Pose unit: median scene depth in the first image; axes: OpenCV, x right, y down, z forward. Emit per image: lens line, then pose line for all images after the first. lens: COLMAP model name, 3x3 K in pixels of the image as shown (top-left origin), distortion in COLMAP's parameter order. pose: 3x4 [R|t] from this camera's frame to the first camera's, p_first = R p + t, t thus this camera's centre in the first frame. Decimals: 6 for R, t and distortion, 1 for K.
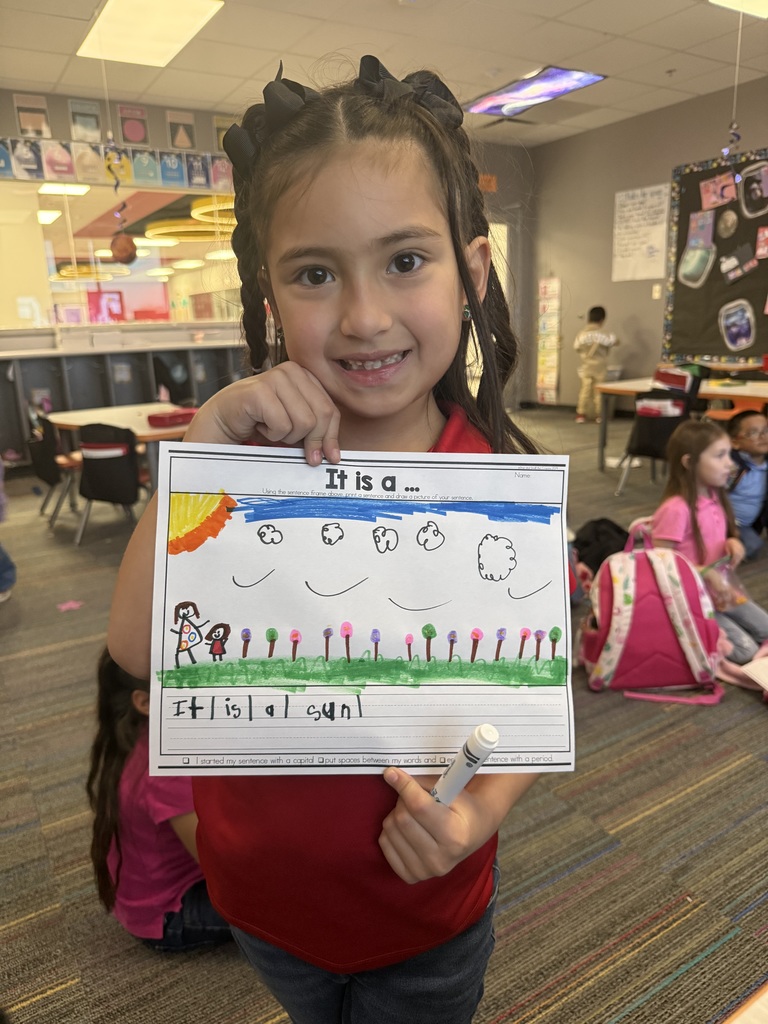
lens RADIAL K [[712.0, 0, 382.0], [0, 712.0, 513.5], [0, 0, 1]] dist [-0.007775, -0.001713]
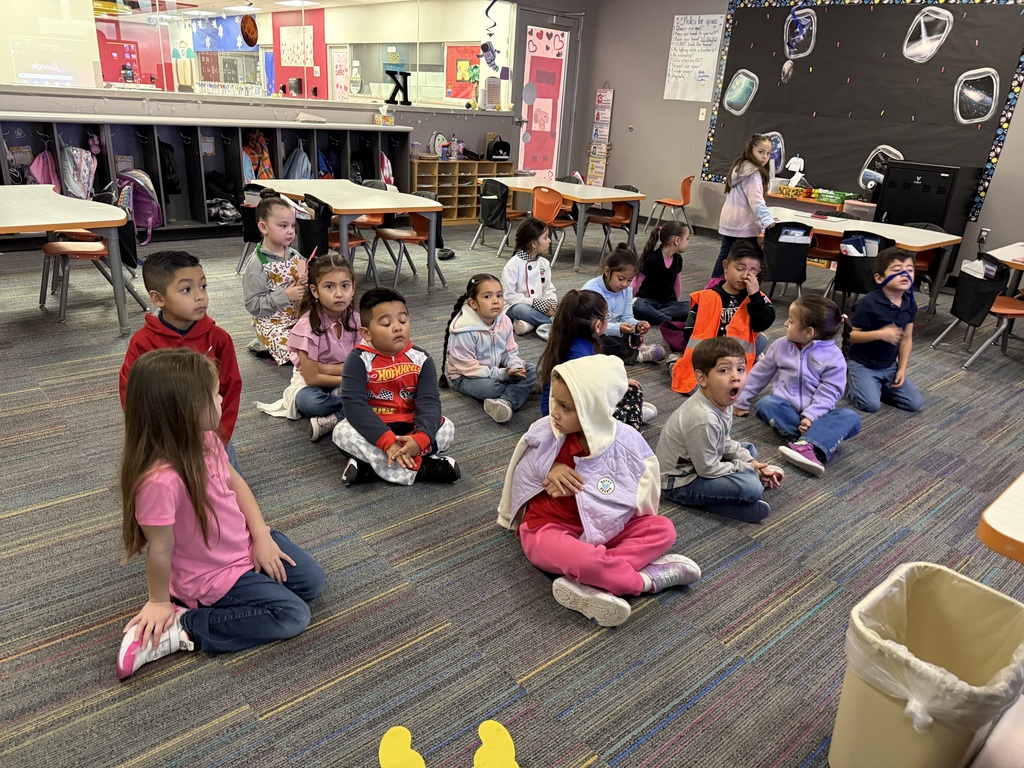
lens RADIAL K [[712.0, 0, 514.3], [0, 712.0, 383.9], [0, 0, 1]] dist [-0.007775, -0.001713]
pose [[0.980195, 0.034371, 0.195031, -0.107154], [-0.056189, 0.992620, 0.107464, 0.000324], [-0.189898, -0.116294, 0.974892, -0.071241]]
